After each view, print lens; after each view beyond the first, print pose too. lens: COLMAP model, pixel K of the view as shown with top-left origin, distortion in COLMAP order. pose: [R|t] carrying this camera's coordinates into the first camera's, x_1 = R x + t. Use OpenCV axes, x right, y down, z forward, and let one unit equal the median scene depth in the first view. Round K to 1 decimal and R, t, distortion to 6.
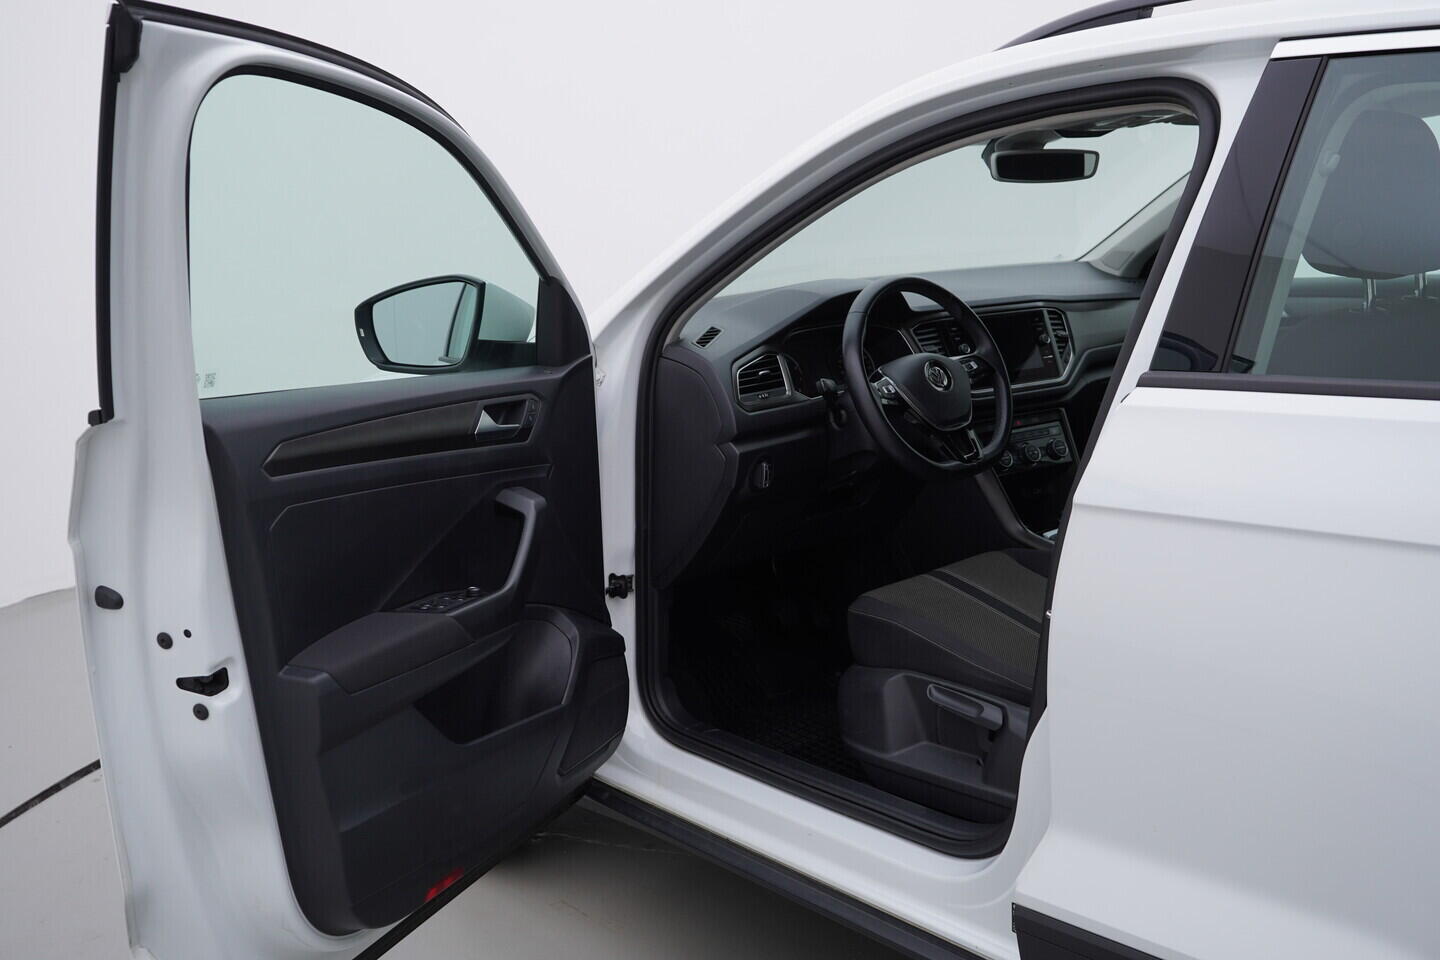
lens RADIAL K [[1525.7, 0, 720.0], [0, 1525.7, 480.0], [0, 0, 1]] dist [0.010043, 0.010050]
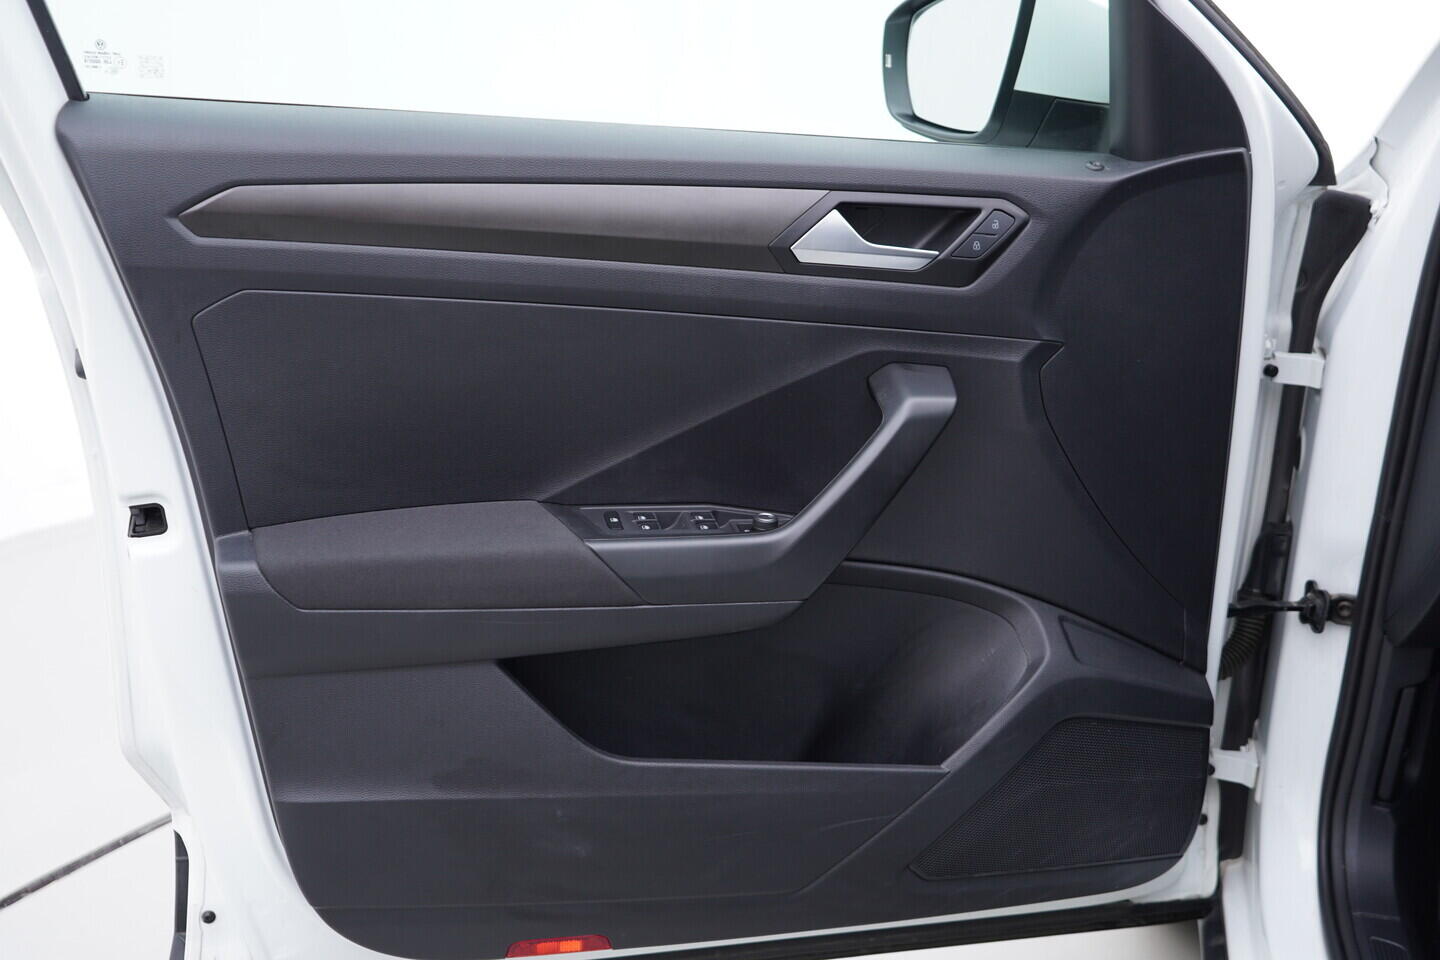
lens RADIAL K [[1525.7, 0, 720.0], [0, 1525.7, 480.0], [0, 0, 1]] dist [0.010043, 0.010050]
pose [[0.548981, 0.299373, -0.780382, 0.265613], [-0.181513, 0.954075, 0.238316, -0.073575], [0.815888, 0.010819, 0.578109, 0.632455]]
